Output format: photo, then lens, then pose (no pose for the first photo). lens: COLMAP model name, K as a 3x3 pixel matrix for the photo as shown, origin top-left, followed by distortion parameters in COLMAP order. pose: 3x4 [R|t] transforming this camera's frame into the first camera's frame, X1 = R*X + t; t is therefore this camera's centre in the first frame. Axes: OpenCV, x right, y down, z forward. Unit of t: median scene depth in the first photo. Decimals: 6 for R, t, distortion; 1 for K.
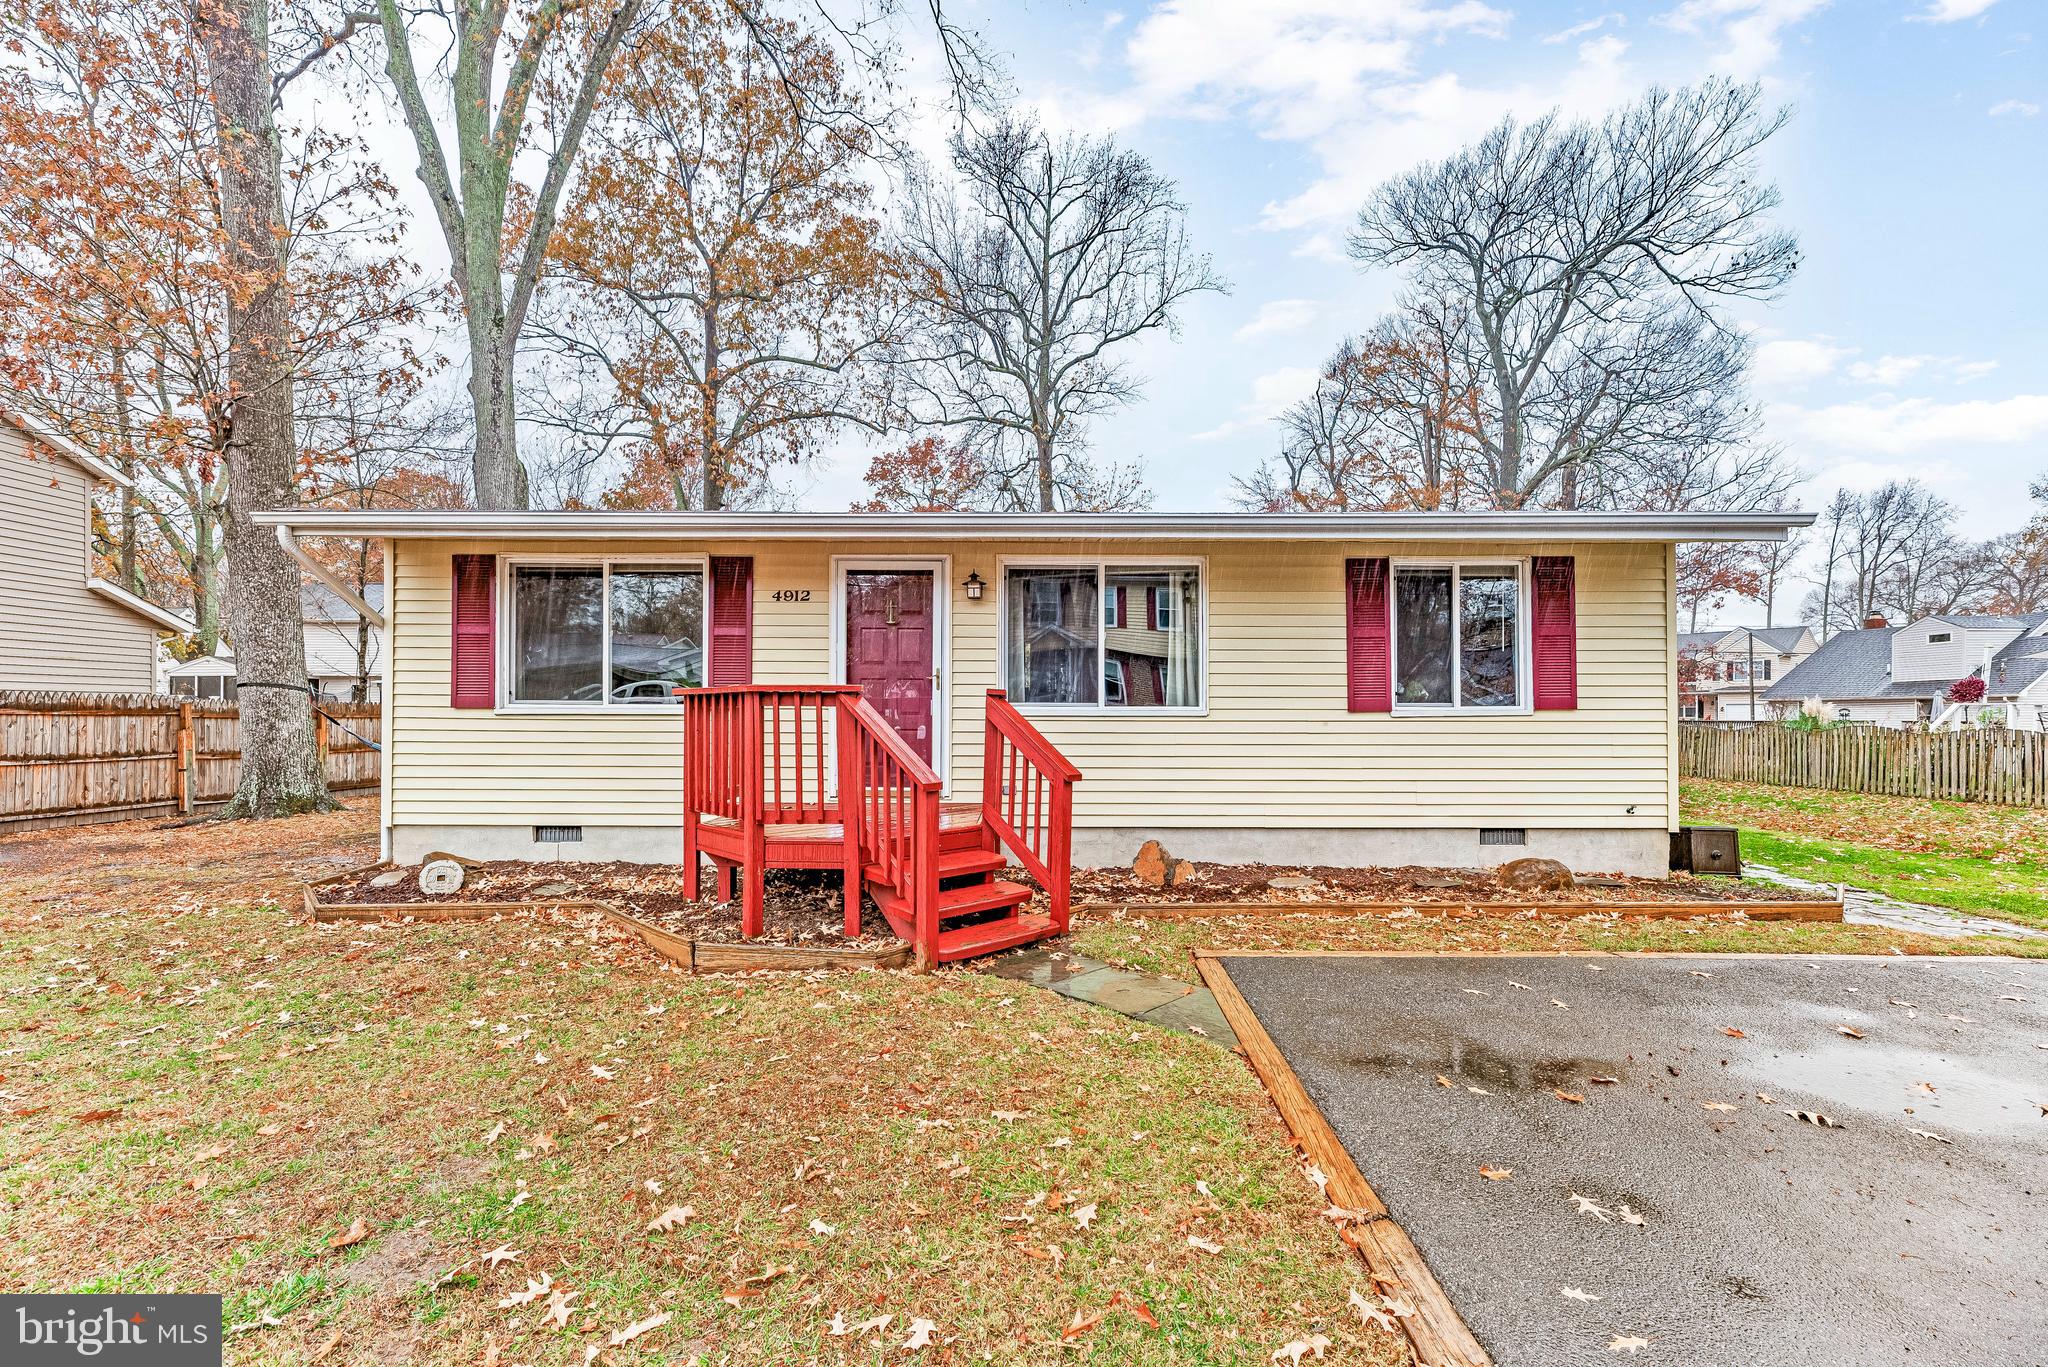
lens RADIAL K [[808.3, 0, 1024.0], [0, 808.3, 683.5], [0, 0, 1]] dist [-0.009372, 0.000066]
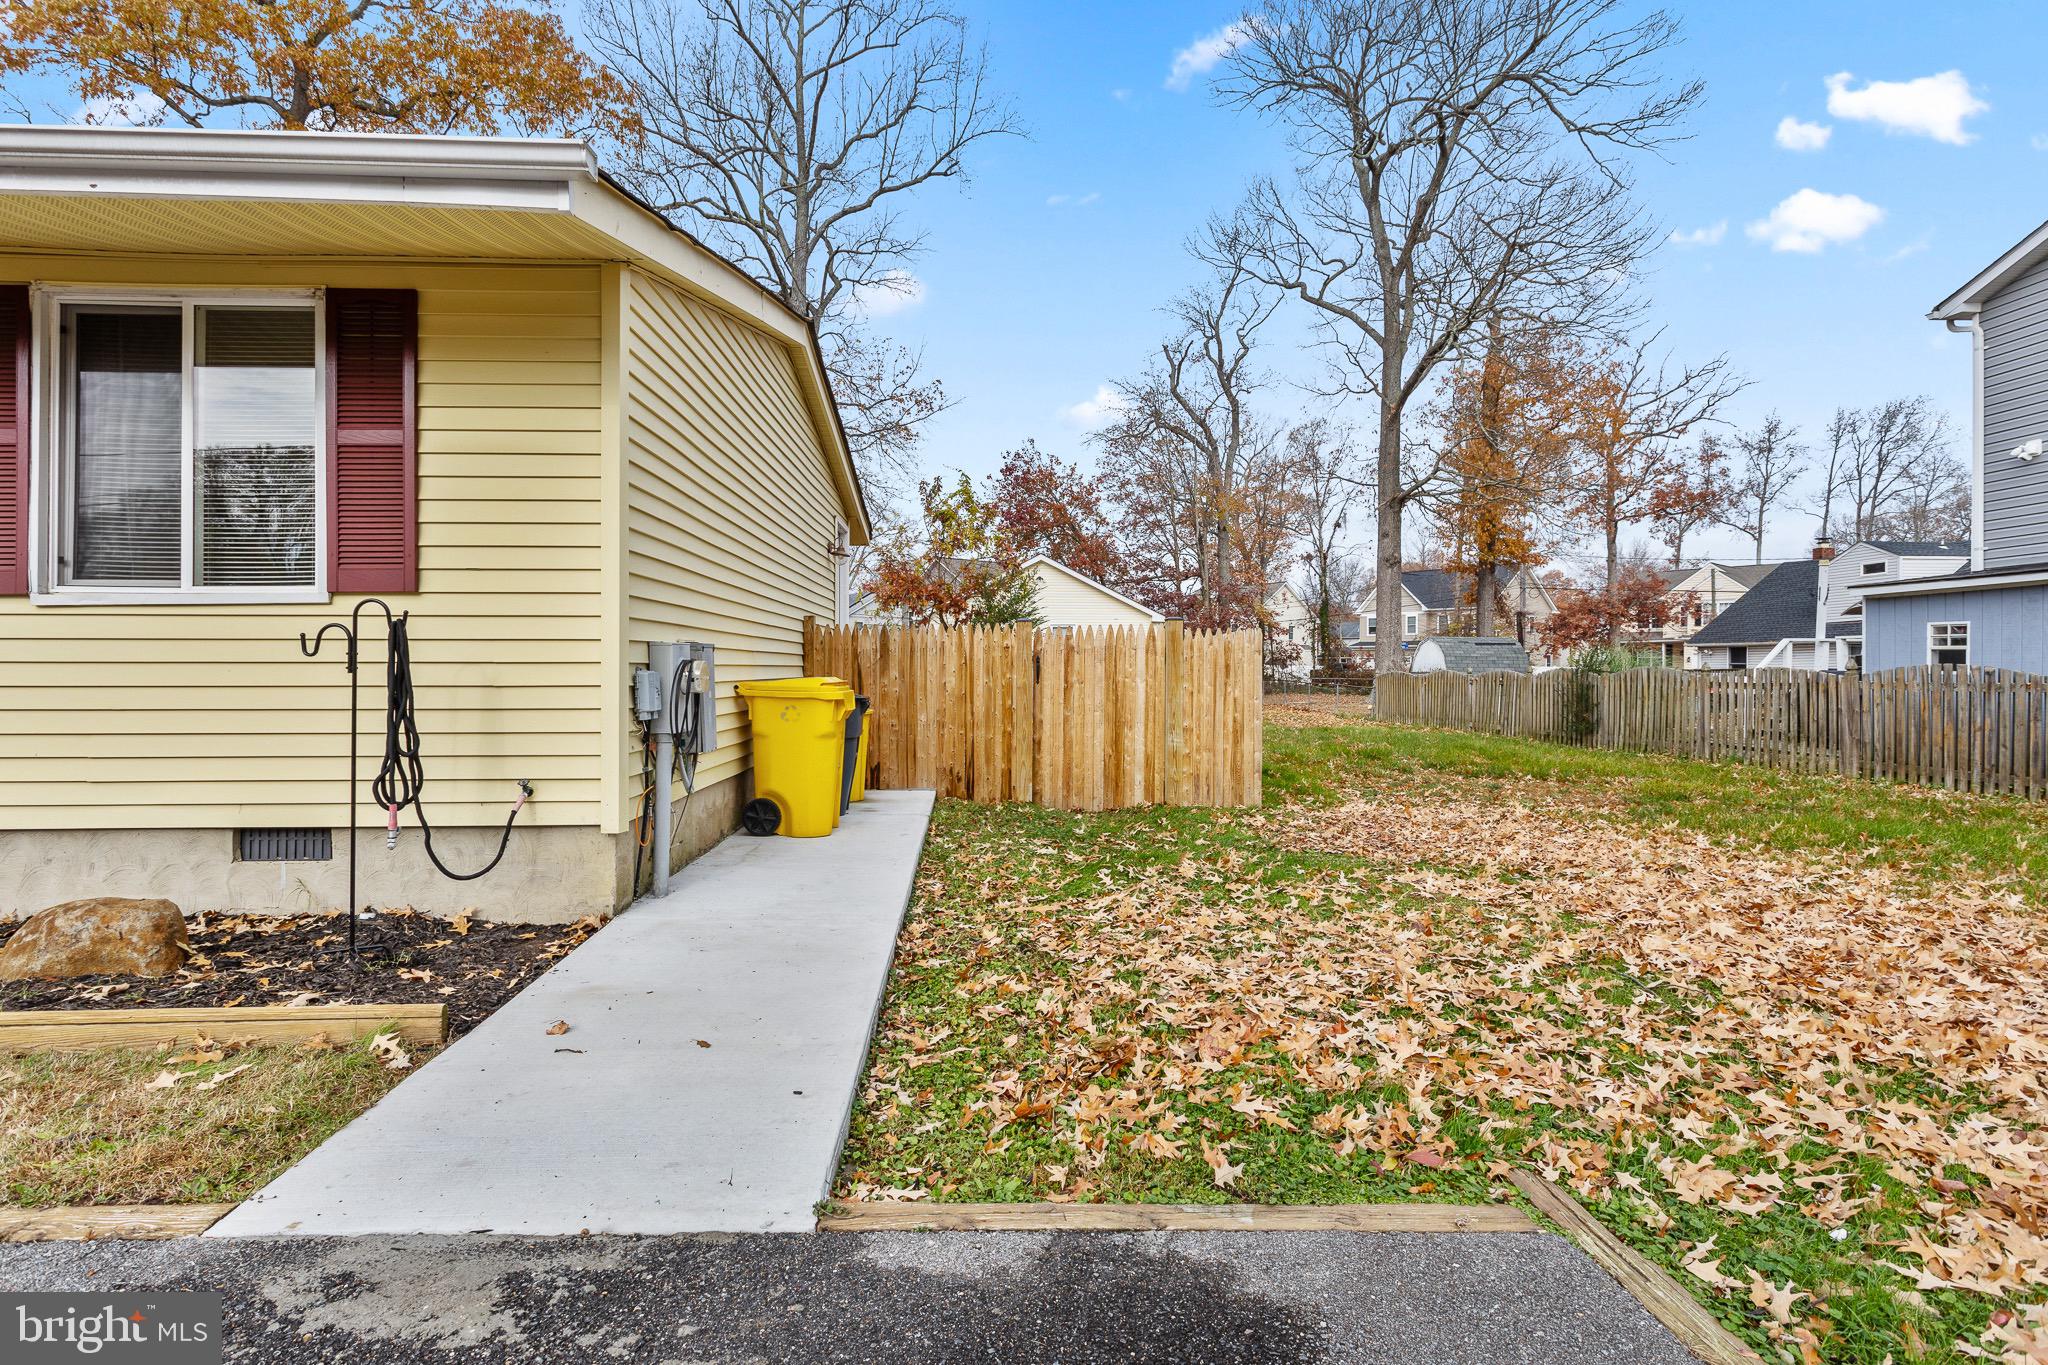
lens RADIAL K [[971.6, 0, 1028.5], [0, 971.6, 639.1], [0, 0, 1]] dist [0.000996, 0.000301]
pose [[0.997166, -0.005986, 0.074989, 0.166274], [0.006307, 0.999972, -0.004046, 0.011003], [-0.074963, 0.004507, 0.997176, 0.059060]]
